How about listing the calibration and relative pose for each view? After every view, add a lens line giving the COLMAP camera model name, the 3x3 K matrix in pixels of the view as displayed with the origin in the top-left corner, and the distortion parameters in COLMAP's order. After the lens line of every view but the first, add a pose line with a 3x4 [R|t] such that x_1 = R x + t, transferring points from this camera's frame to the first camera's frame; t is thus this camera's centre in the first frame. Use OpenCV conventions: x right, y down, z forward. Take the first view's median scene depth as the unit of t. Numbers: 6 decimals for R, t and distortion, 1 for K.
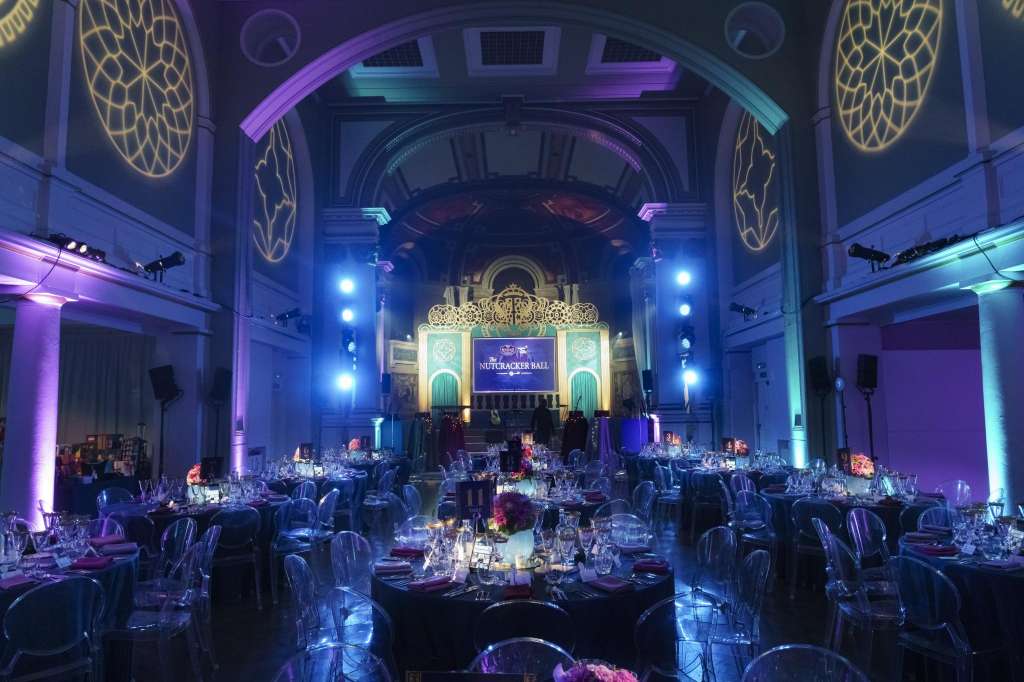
lens RADIAL K [[632.7, 0, 509.5], [0, 632.7, 337.1], [0, 0, 1]] dist [-0.002111, 0.025667]
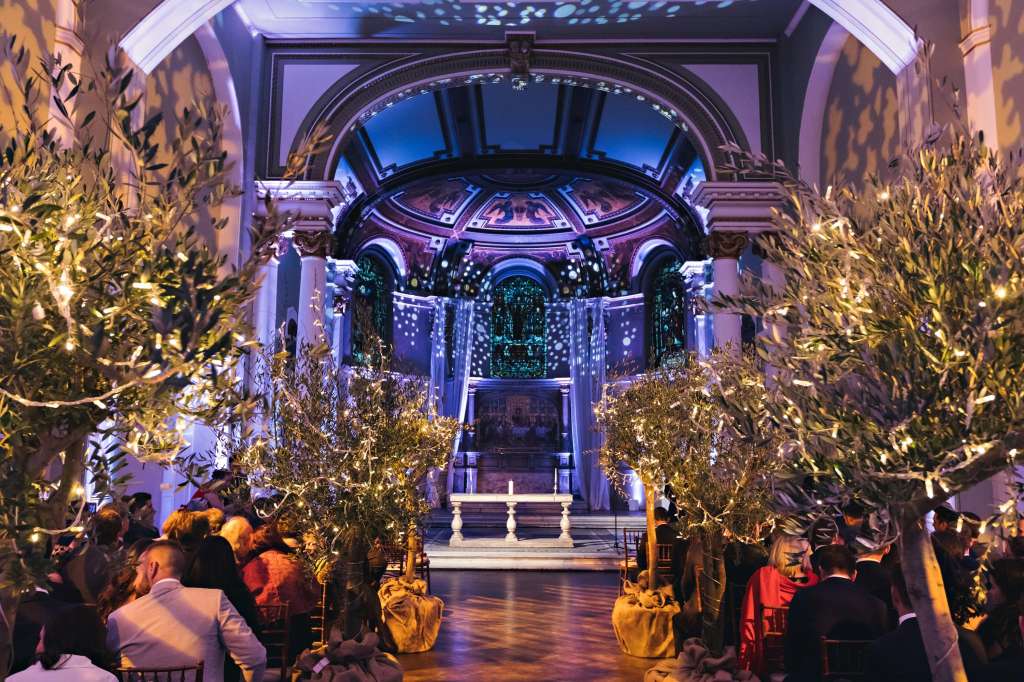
lens RADIAL K [[778.2, 0, 512.0], [0, 778.2, 341.0], [0, 0, 1]] dist [0.000838, 0.000544]
pose [[0.999825, 0.018317, -0.003714, 0.005763], [-0.018437, 0.999207, -0.035300, 0.005346], [0.003064, 0.035363, 0.999370, 0.124304]]
